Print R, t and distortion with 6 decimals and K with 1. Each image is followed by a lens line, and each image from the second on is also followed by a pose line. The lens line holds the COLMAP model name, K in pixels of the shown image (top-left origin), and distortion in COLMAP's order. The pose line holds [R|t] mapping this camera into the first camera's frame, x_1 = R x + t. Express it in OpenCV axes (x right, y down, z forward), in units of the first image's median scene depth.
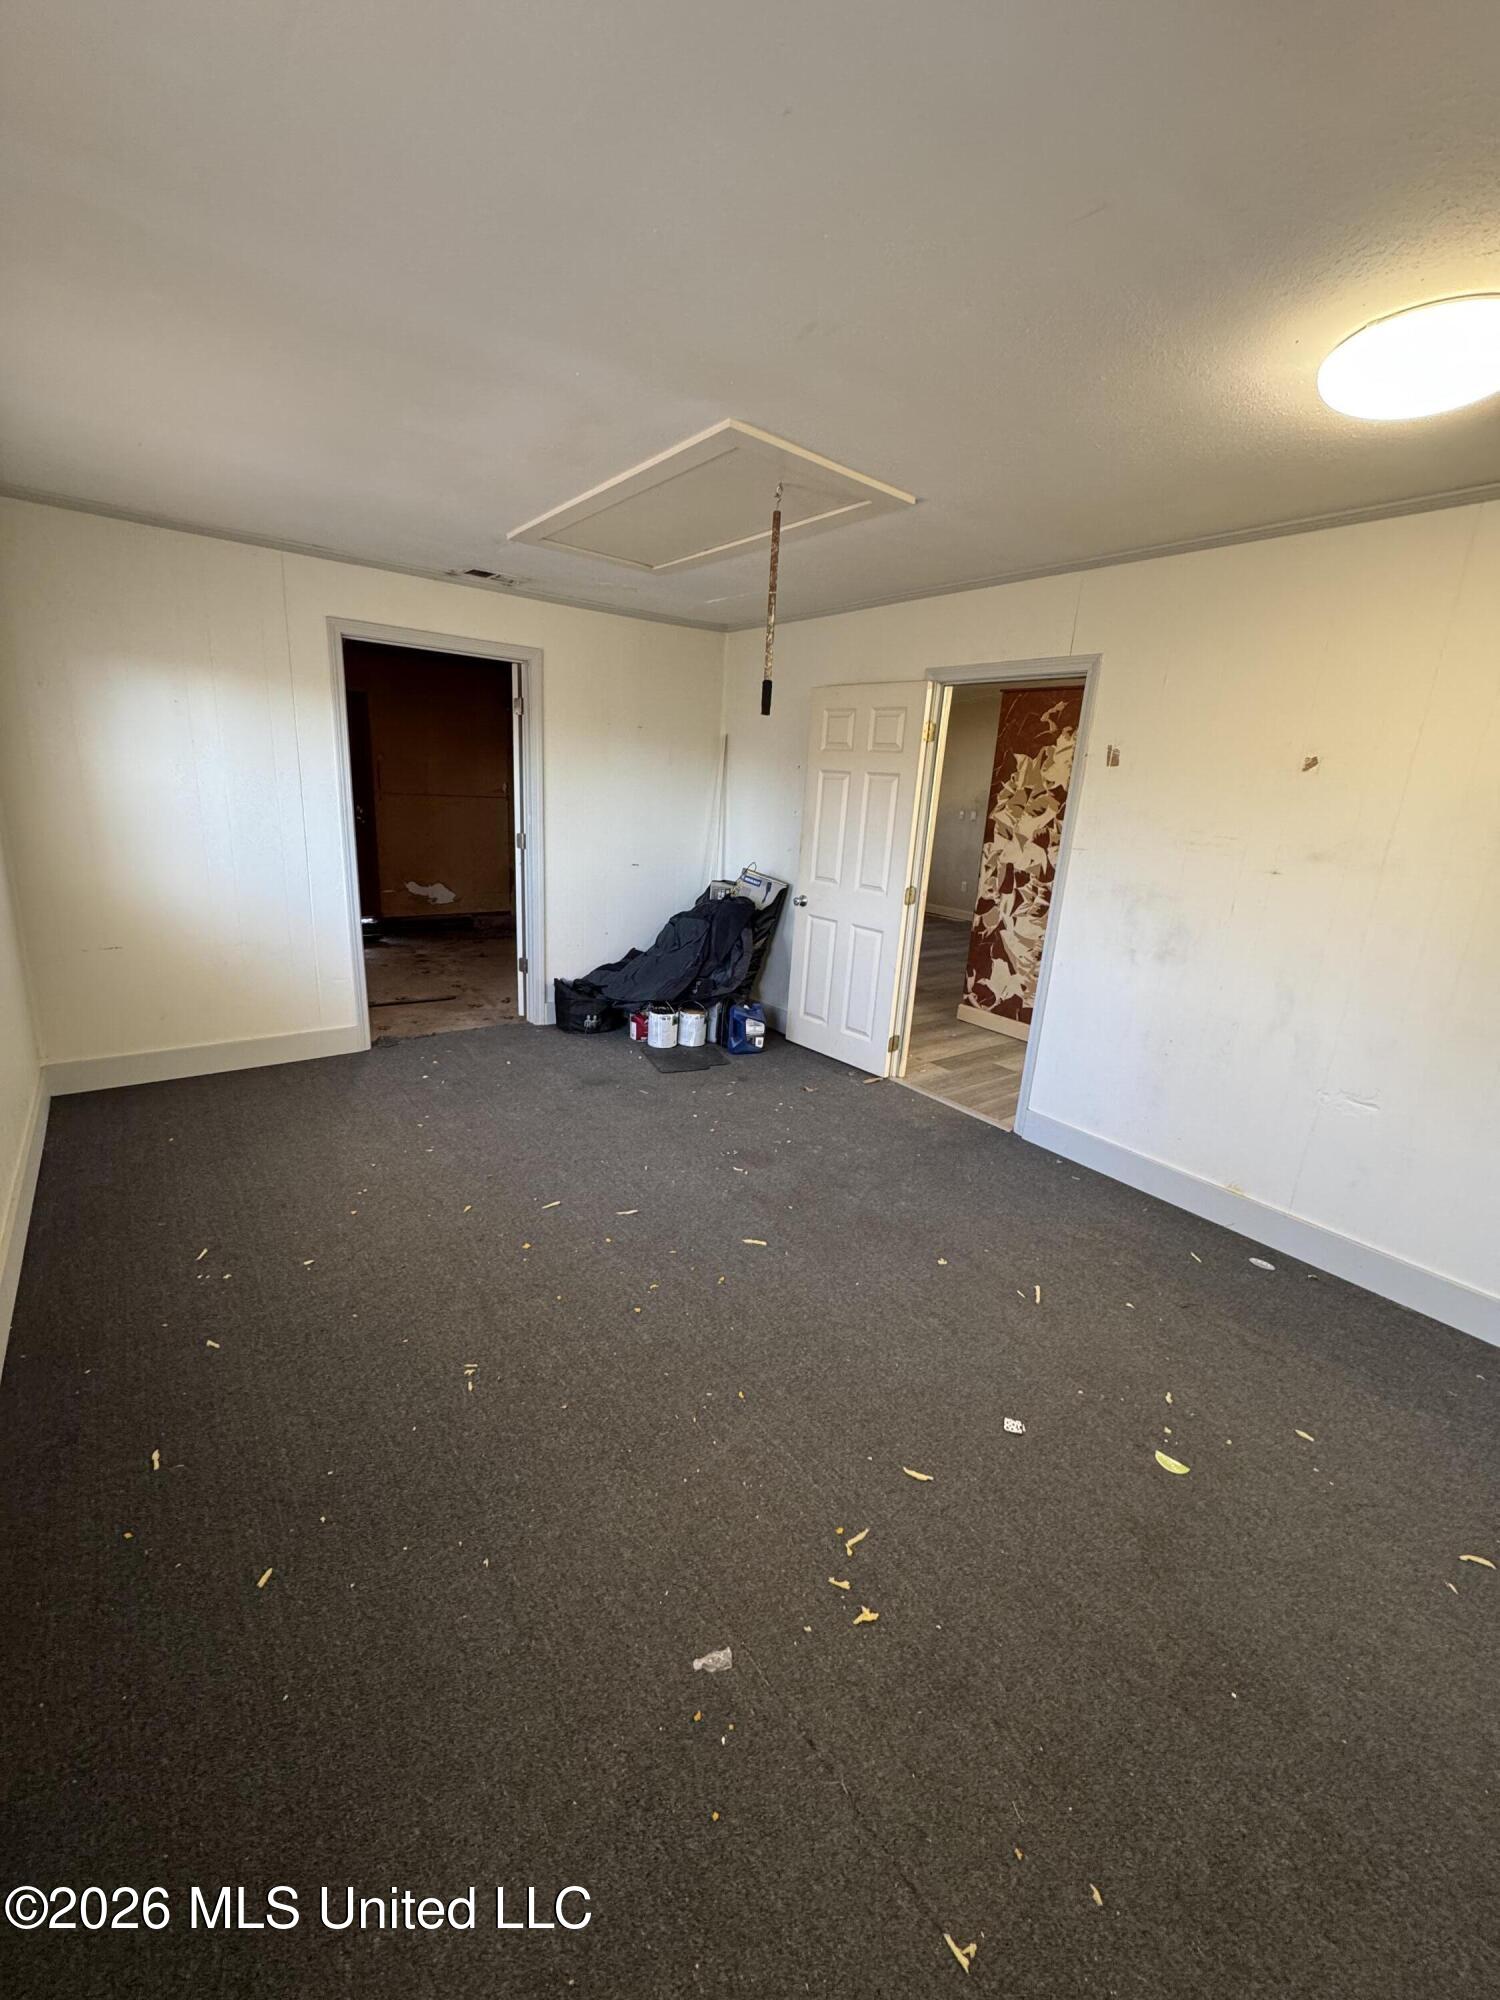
lens RADIAL K [[795.3, 0, 751.1], [0, 795.3, 993.5], [0, 0, 1]] dist [-0.001856, -0.000079]
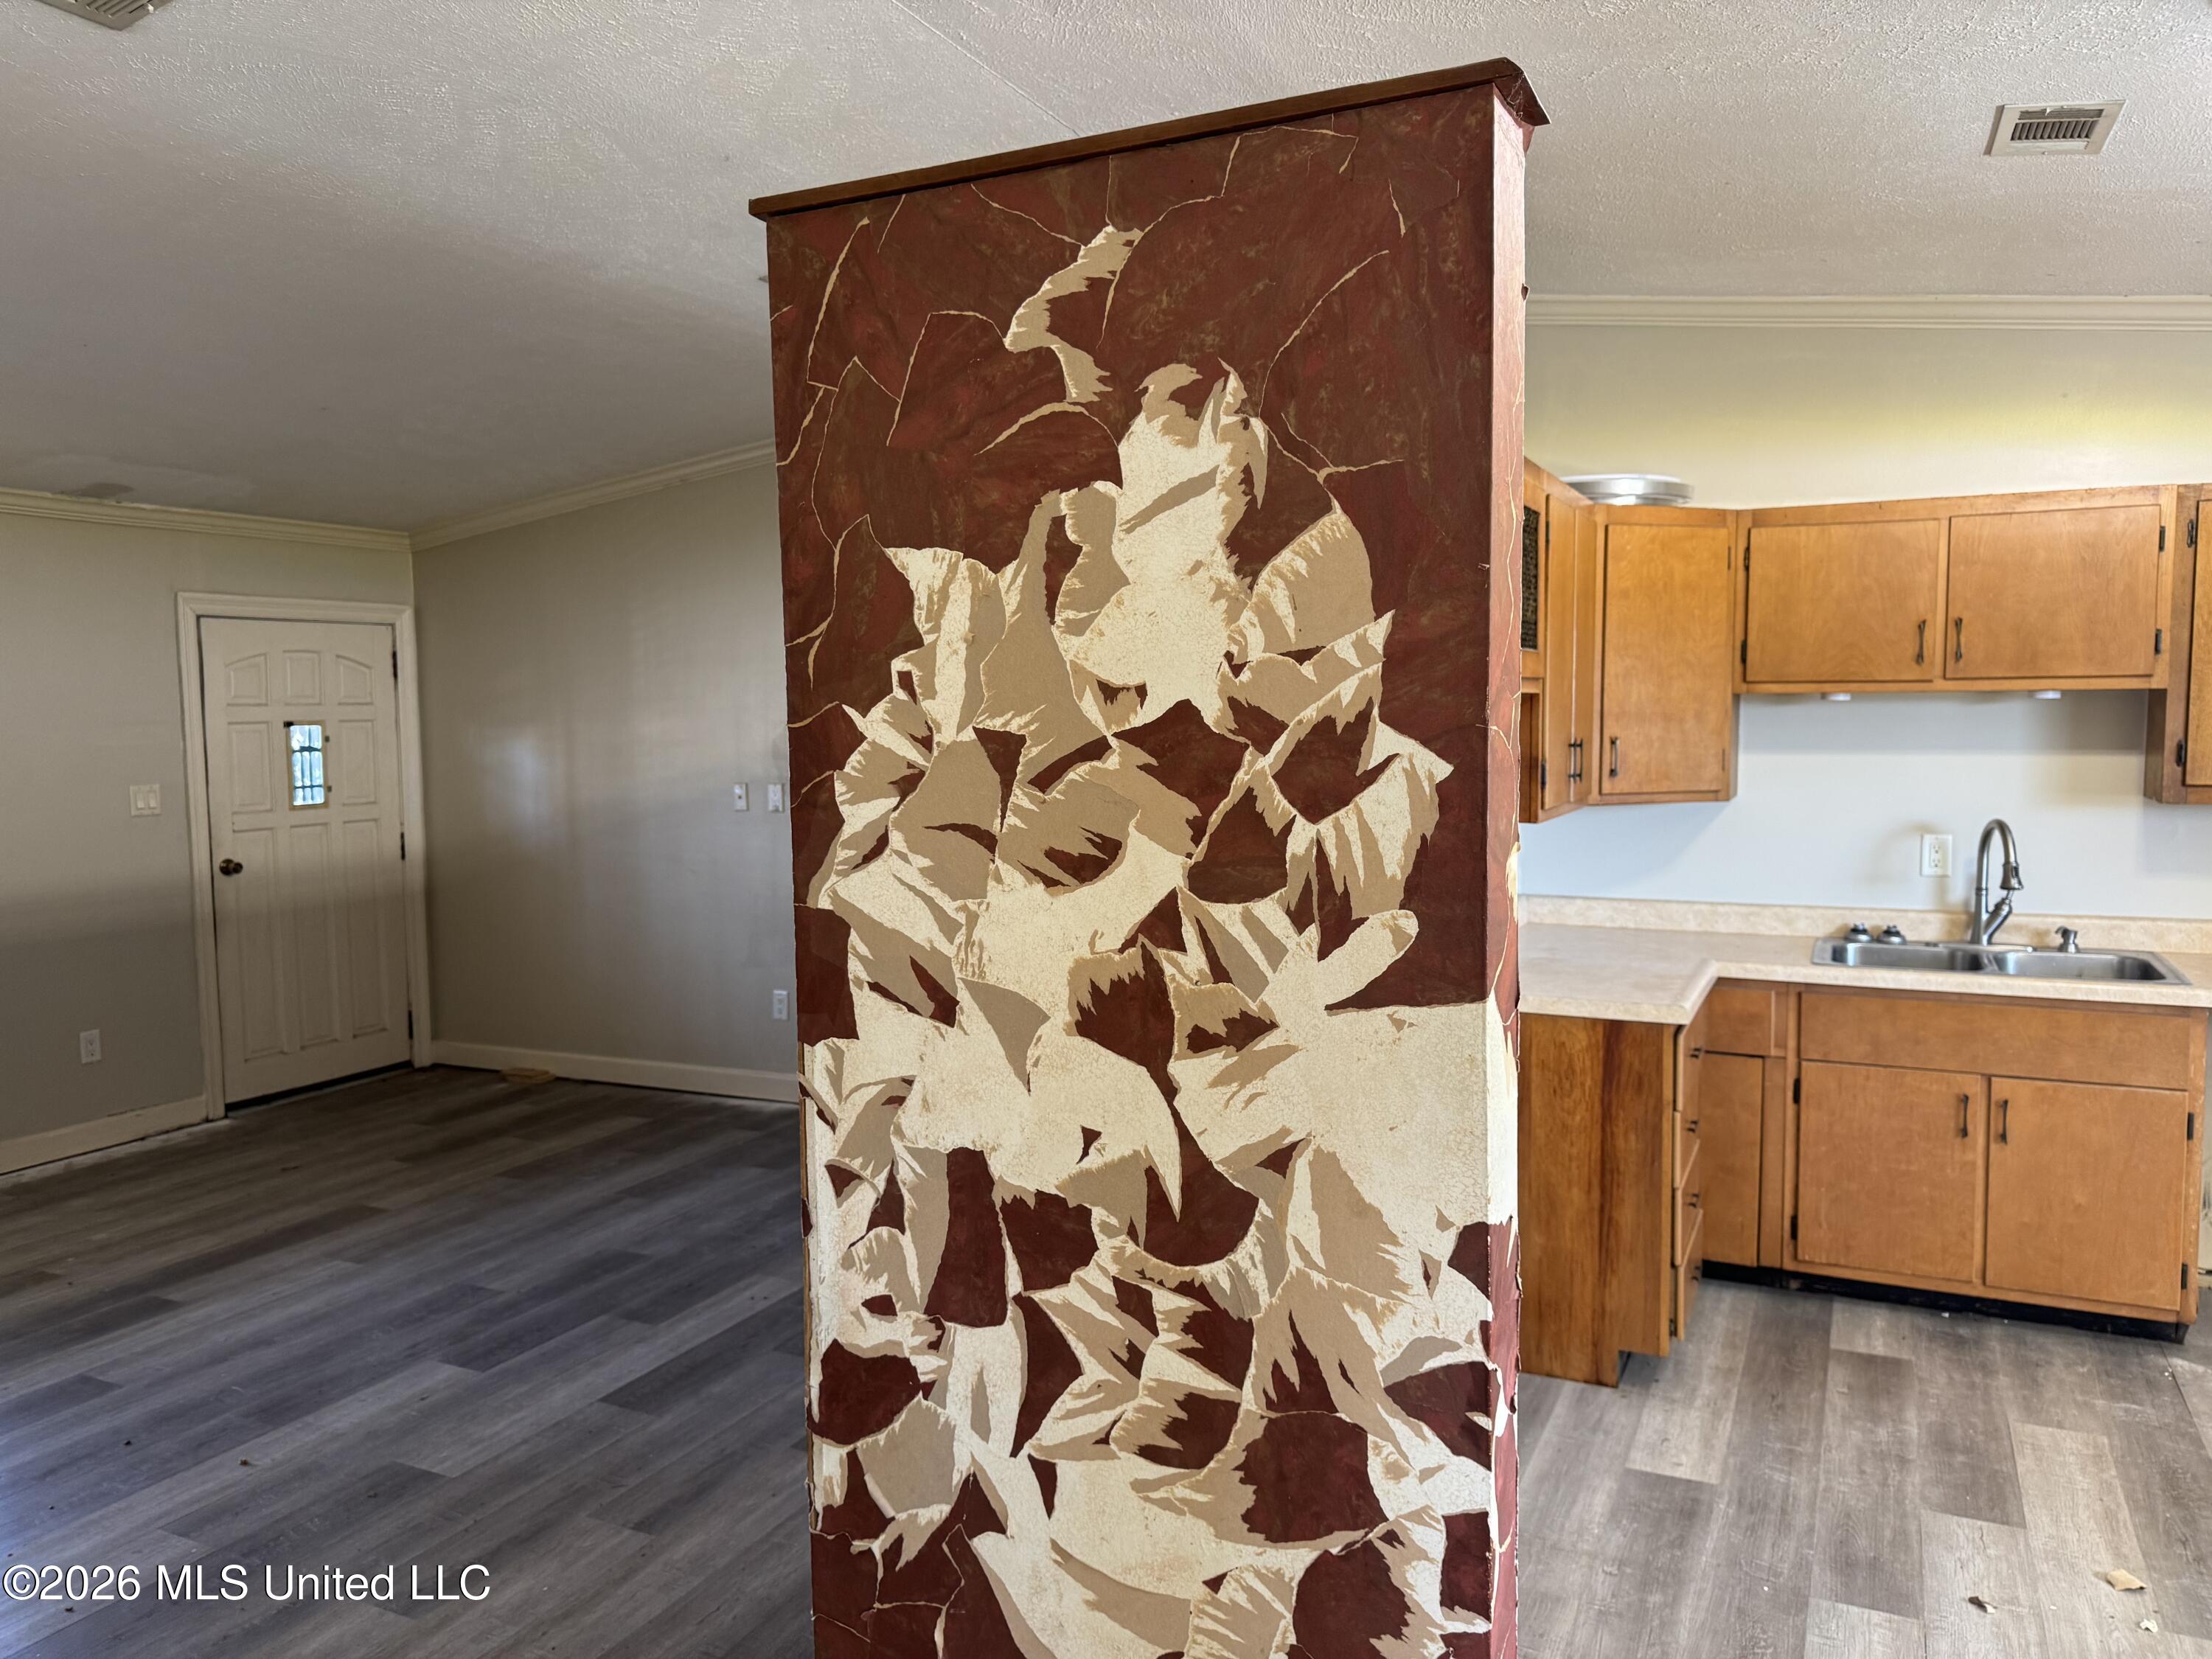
lens RADIAL K [[1572.7, 0, 1108.4], [0, 1572.7, 829.1], [0, 0, 1]] dist [0.058171, -0.062609]
pose [[0.893005, -0.105702, 0.437459, 0.215106], [0.182489, 0.973577, -0.137281, -0.183977], [-0.411389, 0.202424, 0.888698, 0.682012]]
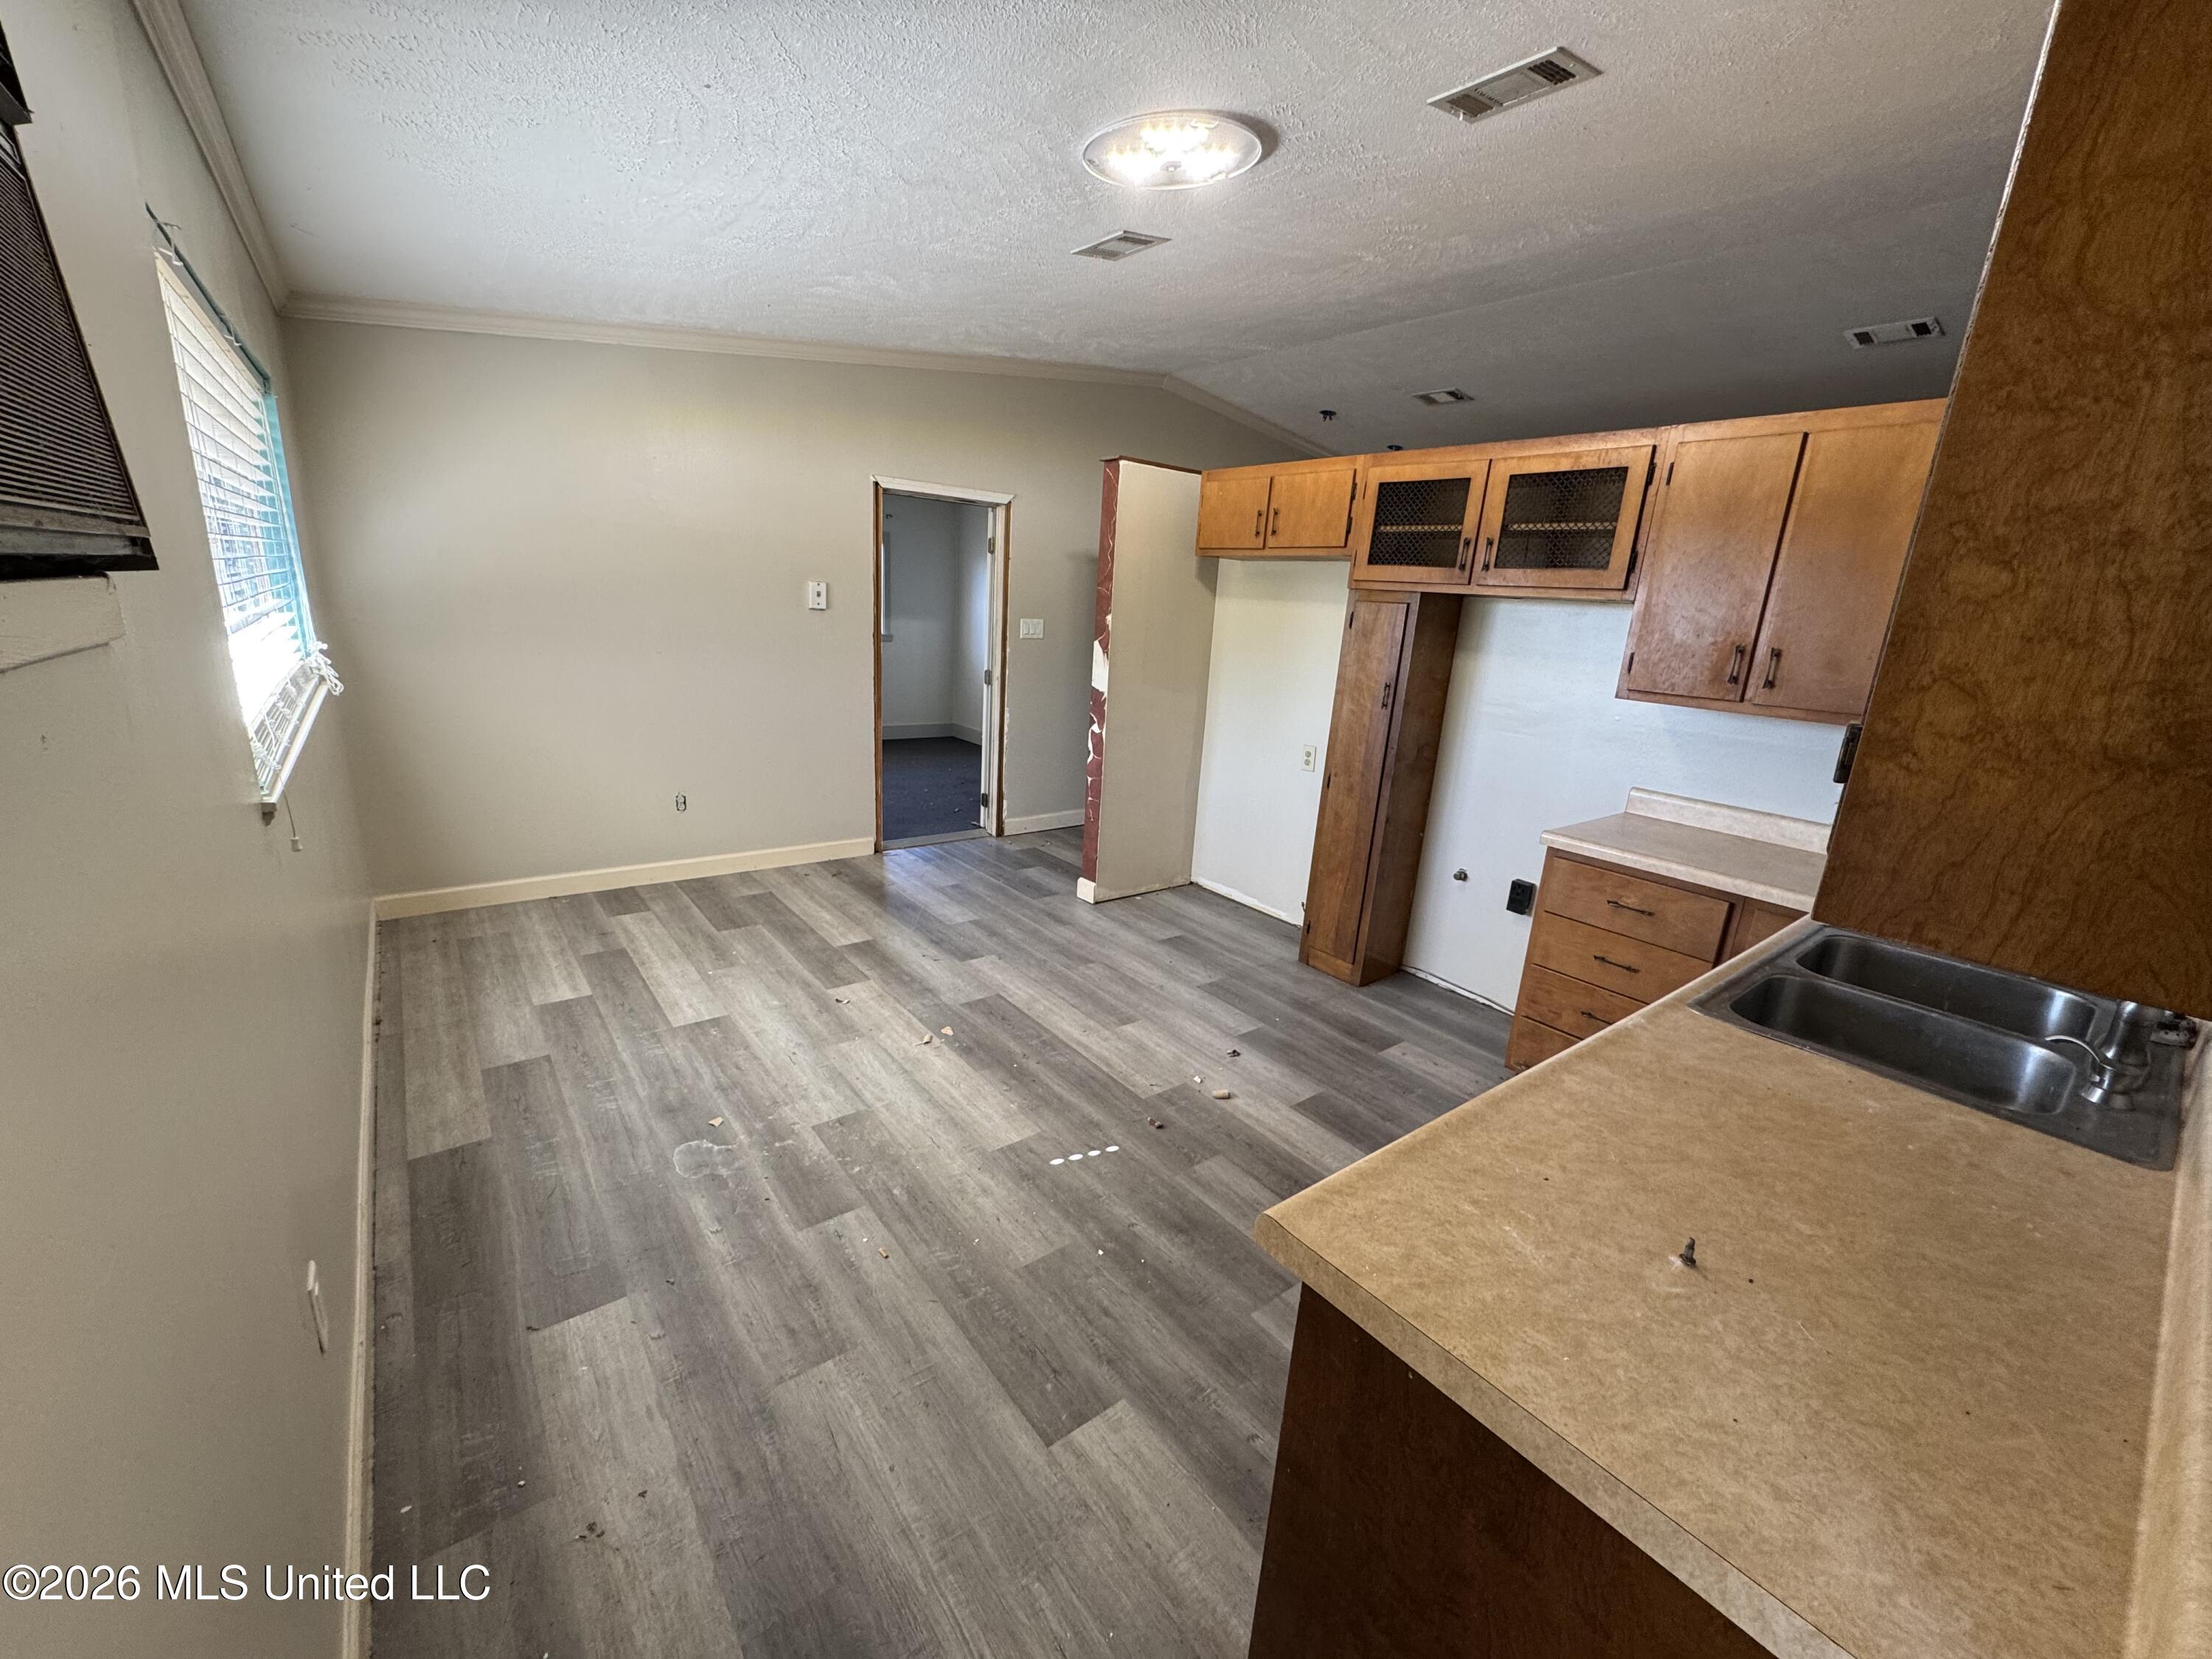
lens RADIAL K [[879.6, 0, 1107.9], [0, 879.6, 832.3], [0, 0, 1]] dist [-0.001856, -0.000079]
pose [[0.009098, 0.196530, -0.980456, 1.276838], [-0.322335, 0.928735, 0.183171, -0.169734], [0.946582, 0.314368, 0.071798, 0.928610]]
